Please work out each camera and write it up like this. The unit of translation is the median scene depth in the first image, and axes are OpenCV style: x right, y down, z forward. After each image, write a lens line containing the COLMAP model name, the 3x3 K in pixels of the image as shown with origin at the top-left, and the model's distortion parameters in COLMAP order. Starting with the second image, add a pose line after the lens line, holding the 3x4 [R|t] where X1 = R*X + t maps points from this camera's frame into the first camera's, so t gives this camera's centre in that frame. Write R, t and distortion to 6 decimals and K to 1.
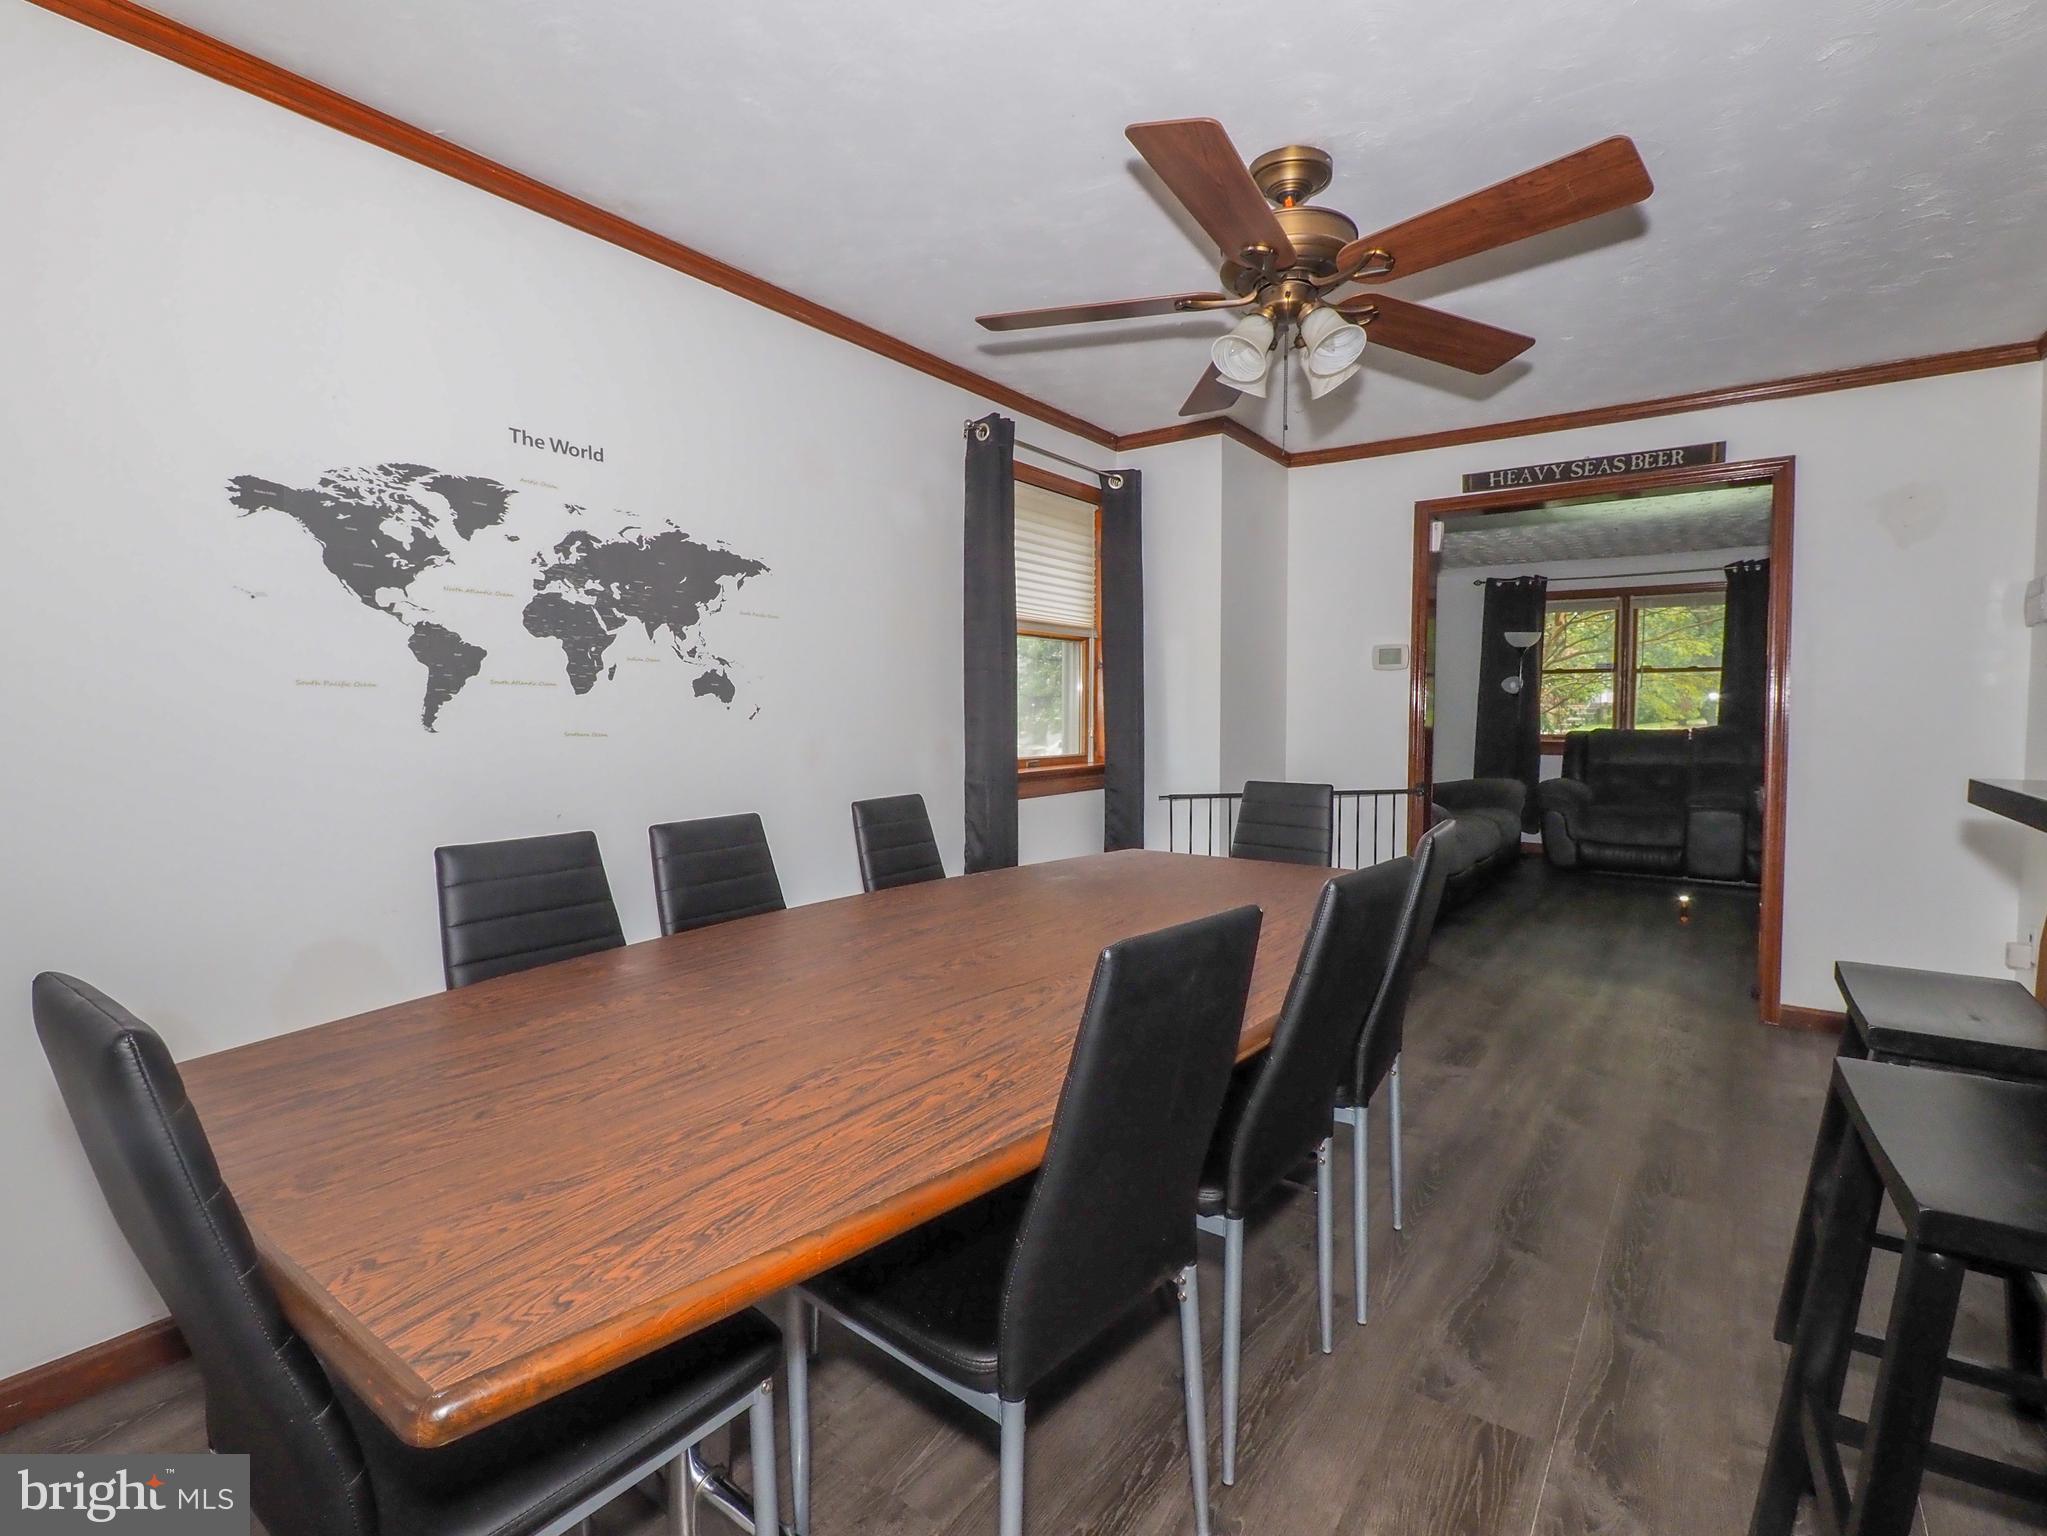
lens RADIAL K [[947.7, 0, 1005.0], [0, 947.7, 762.6], [0, 0, 1]] dist [0.000354, -0.000419]
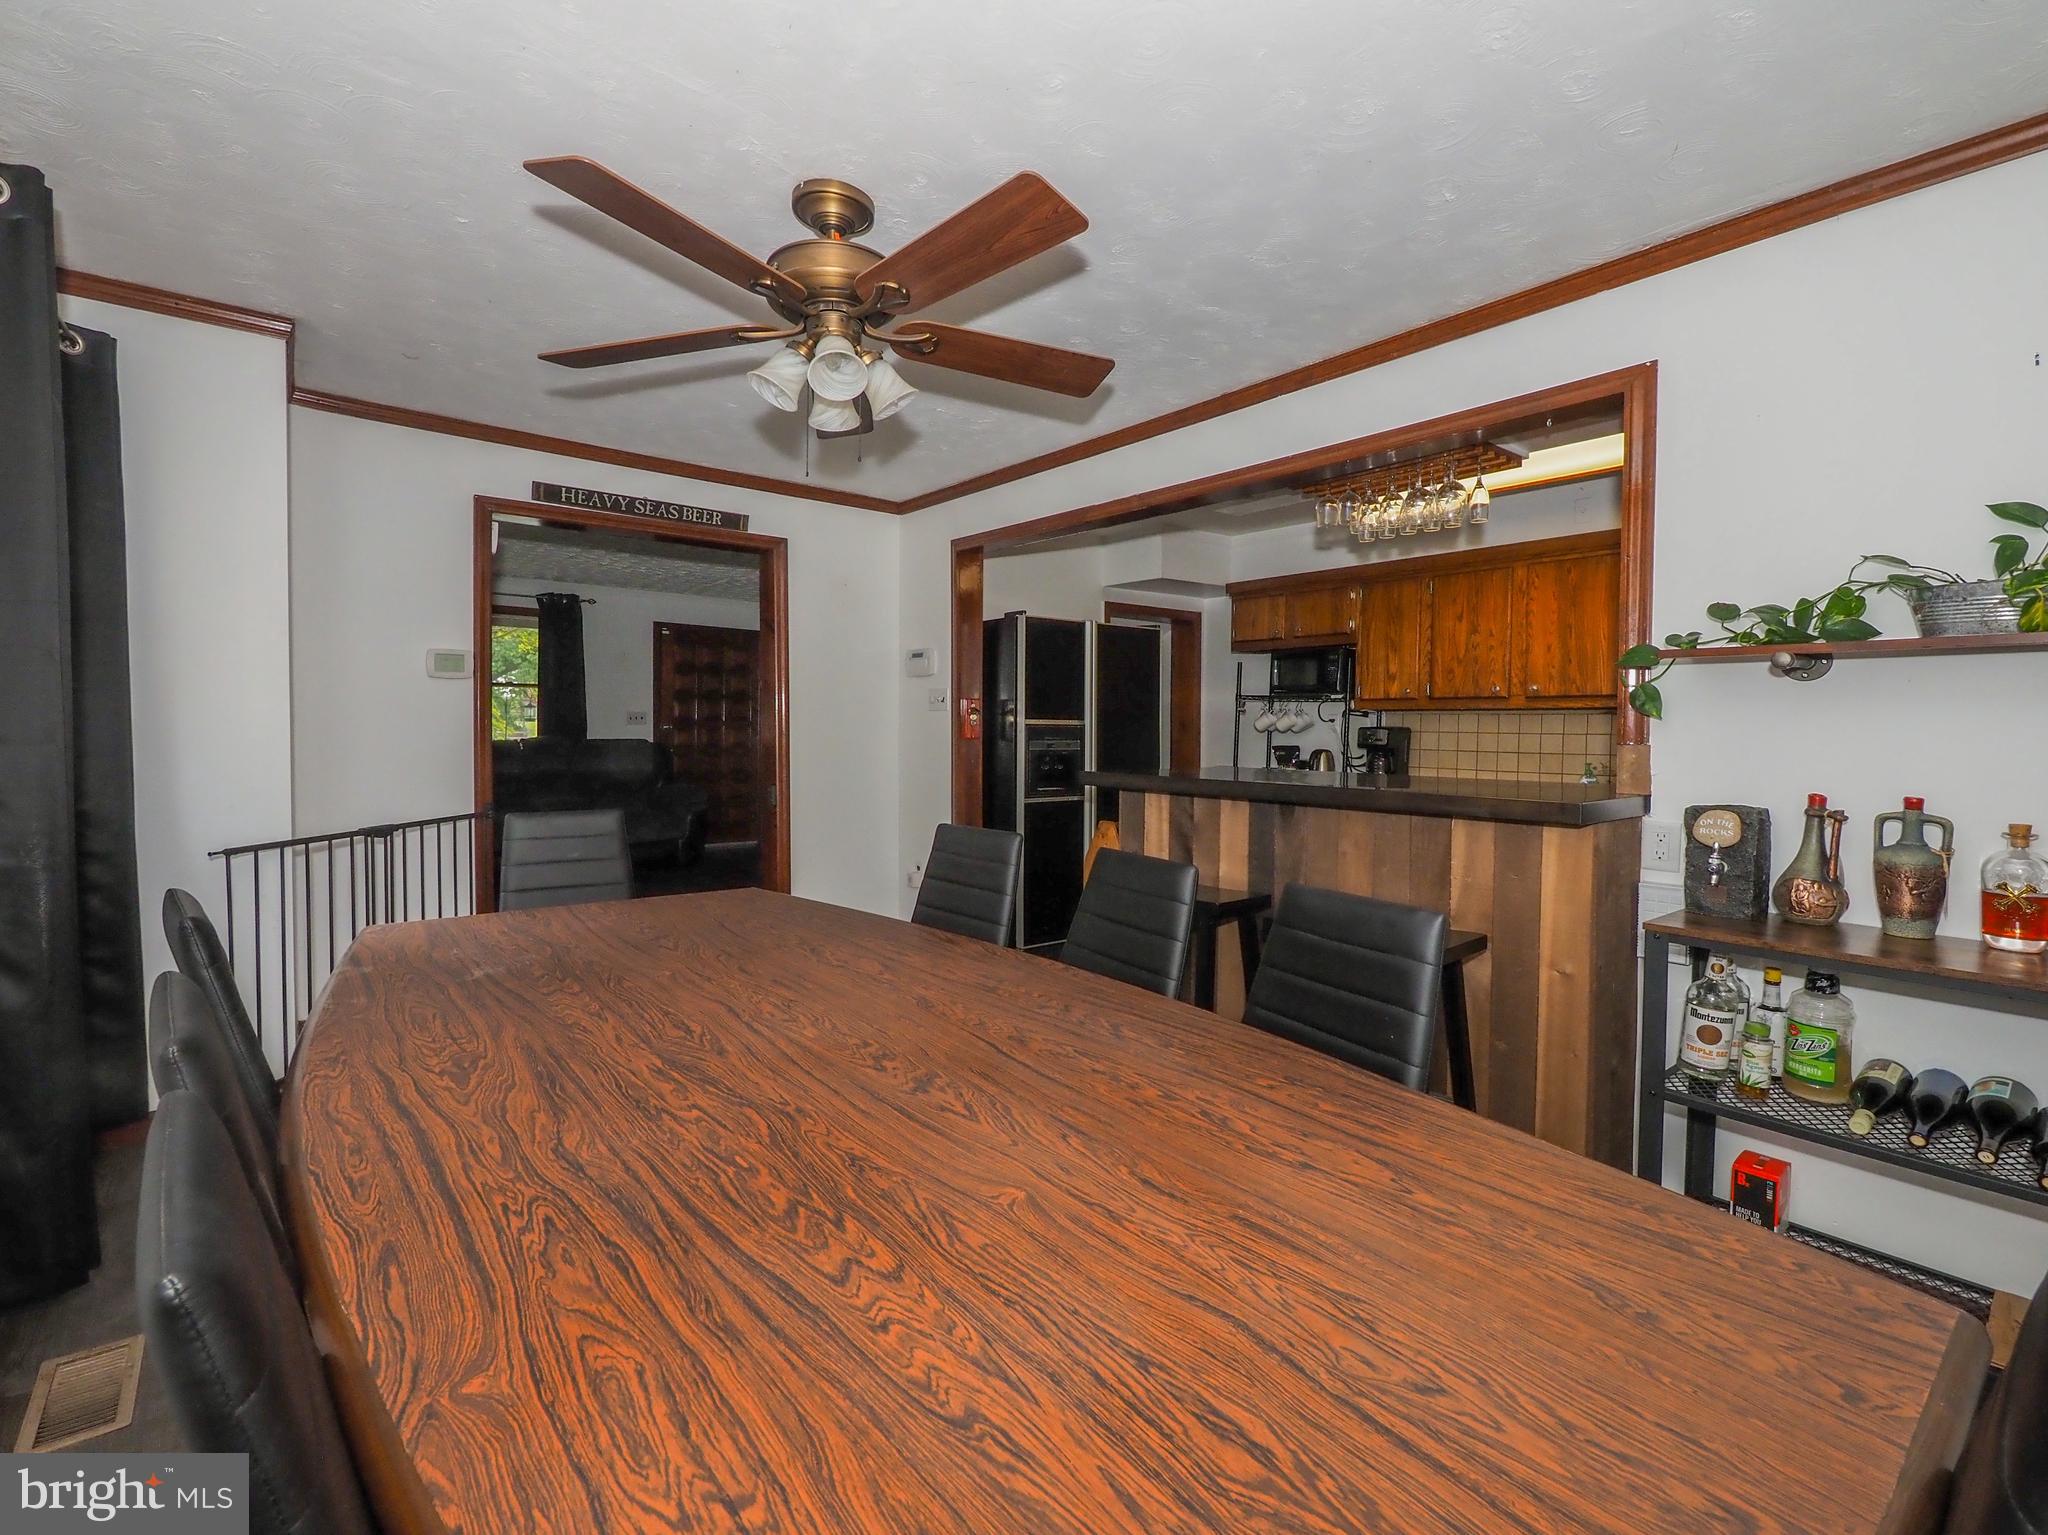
lens RADIAL K [[948.2, 0, 1005.5], [0, 948.2, 762.1], [0, 0, 1]] dist [0.000354, -0.000419]
pose [[0.256159, -0.034417, 0.966022, -0.631053], [0.041146, 0.998848, 0.024676, -0.041519], [-0.965758, 0.033427, 0.257280, 0.561571]]
